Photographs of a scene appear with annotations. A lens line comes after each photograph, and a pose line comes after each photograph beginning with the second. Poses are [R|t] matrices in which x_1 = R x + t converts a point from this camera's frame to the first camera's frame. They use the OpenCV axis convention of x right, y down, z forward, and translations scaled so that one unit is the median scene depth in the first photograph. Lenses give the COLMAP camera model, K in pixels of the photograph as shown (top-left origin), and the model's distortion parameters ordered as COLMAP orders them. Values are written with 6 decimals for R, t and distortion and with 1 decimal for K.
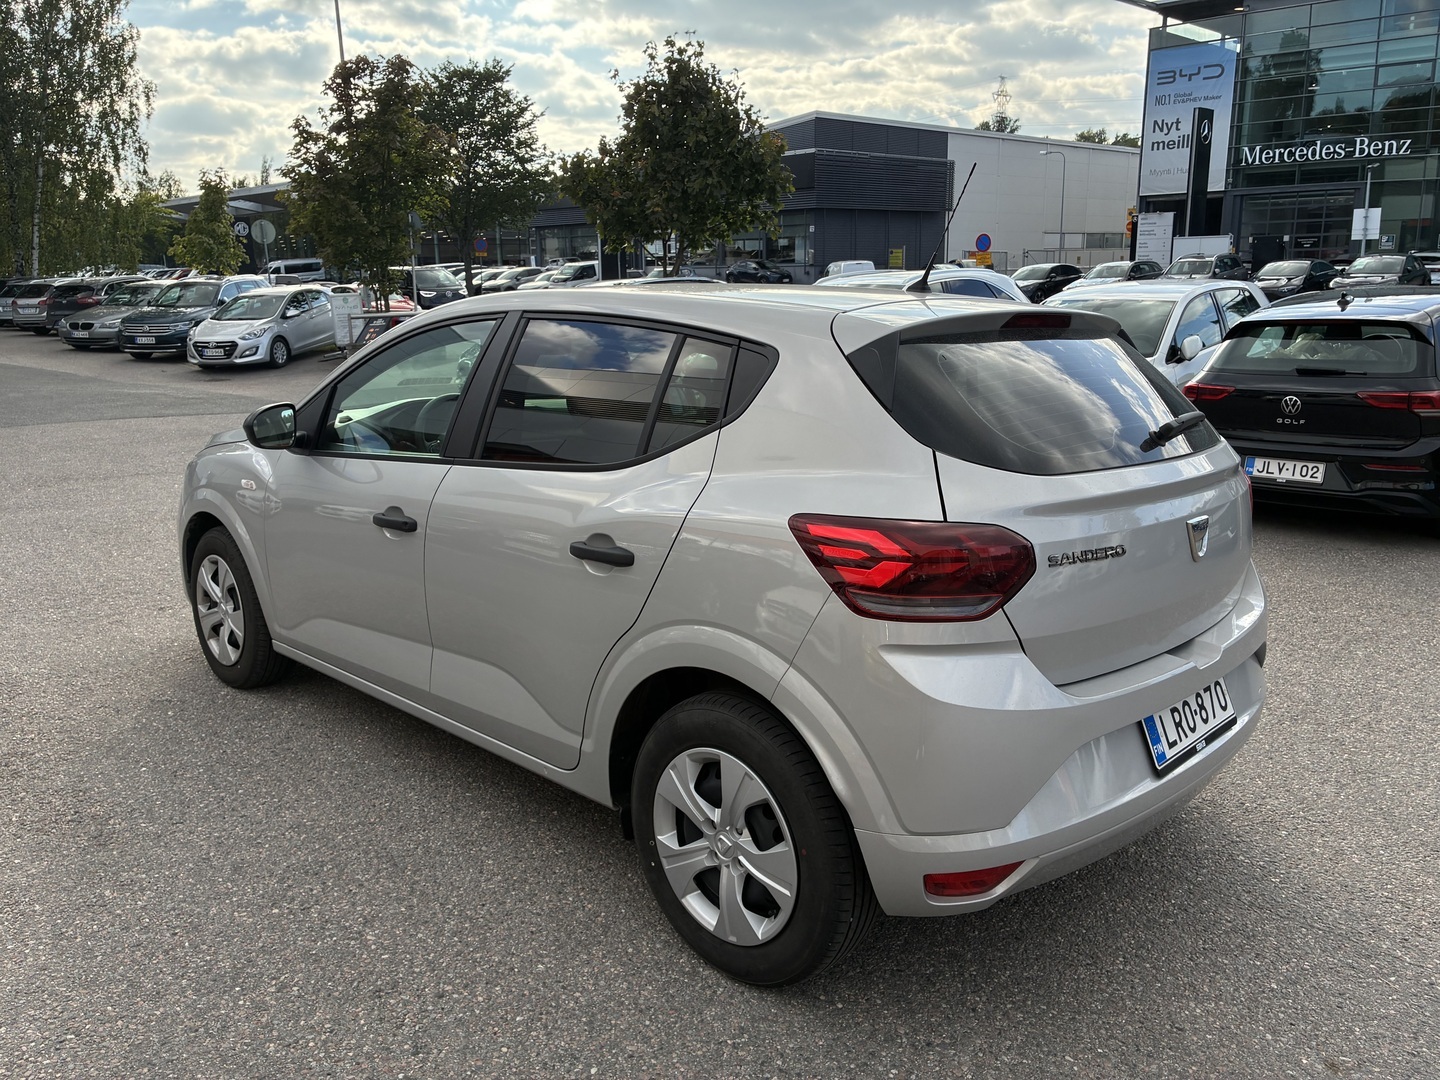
lens RADIAL K [[1073.0, 0, 685.2], [0, 1073.0, 510.0], [0, 0, 1]] dist [0.206140, -0.264629]
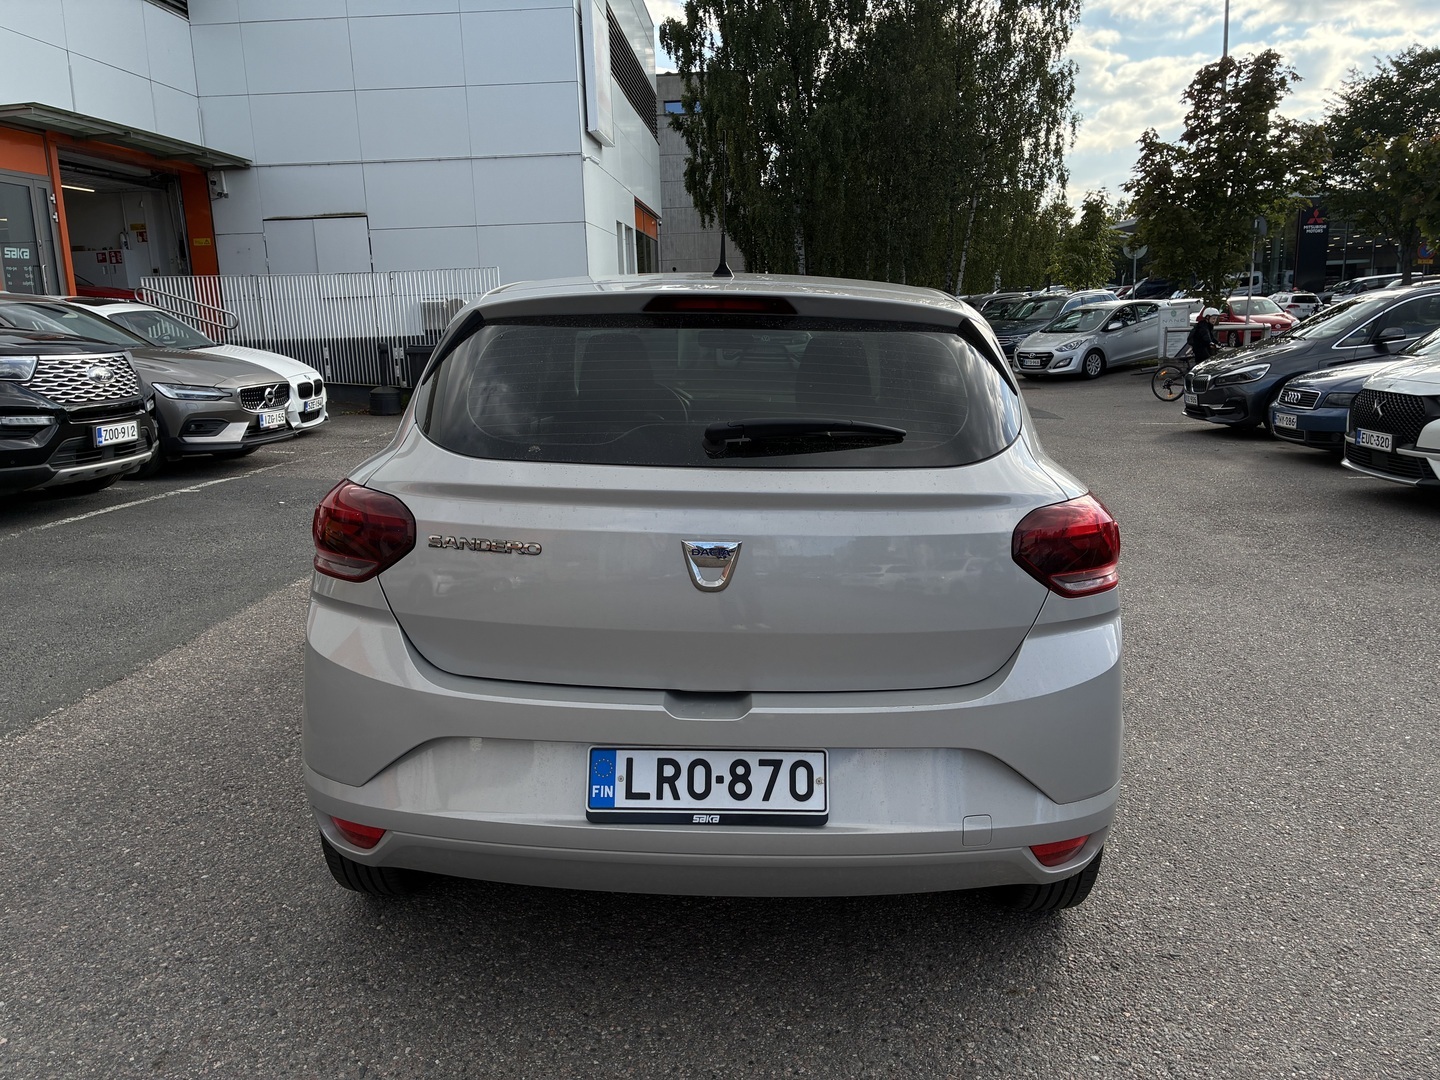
lens RADIAL K [[1084.6, 0, 720.0], [0, 1084.6, 540.0], [0, 0, 1]] dist [0.041617, -0.070001]
pose [[0.704865, 0.153521, -0.692529, 0.112178], [-0.144743, 0.986886, 0.071454, -0.005318], [0.694417, 0.049873, 0.717842, 0.048346]]
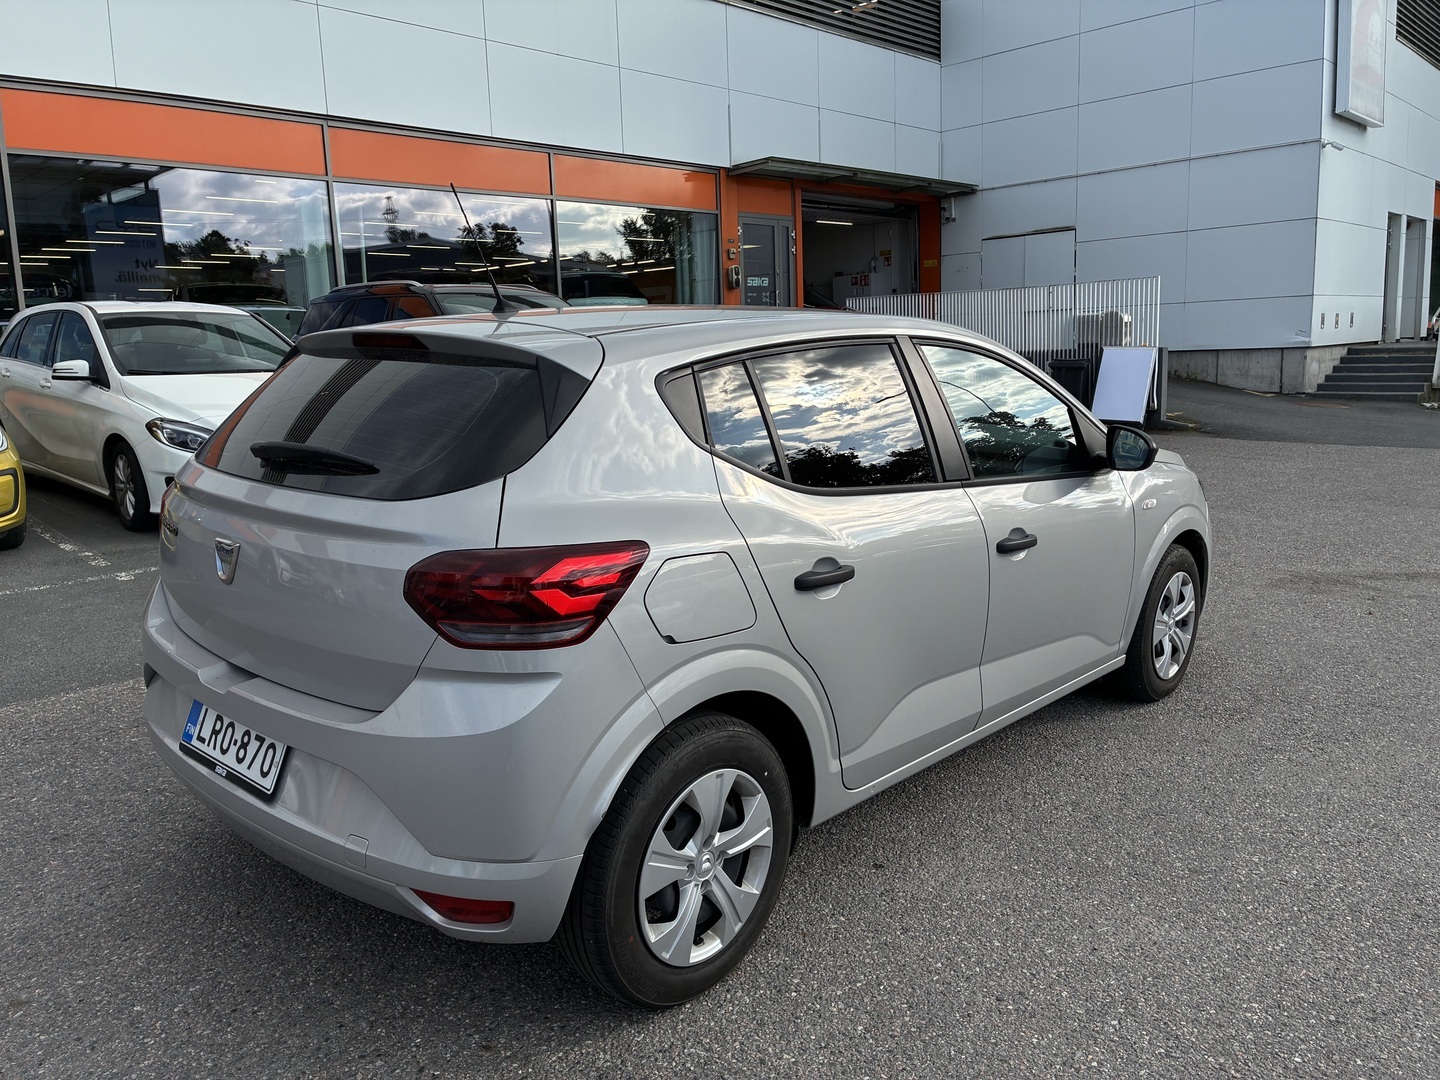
lens RADIAL K [[1084.1, 0, 720.0], [0, 1084.1, 540.0], [0, 0, 1]] dist [0.007500, 0.004199]
pose [[0.058270, 0.199217, -0.978222, 0.156338], [-0.182548, 0.965491, 0.185750, -0.027141], [0.981469, 0.167748, 0.092626, 0.147978]]
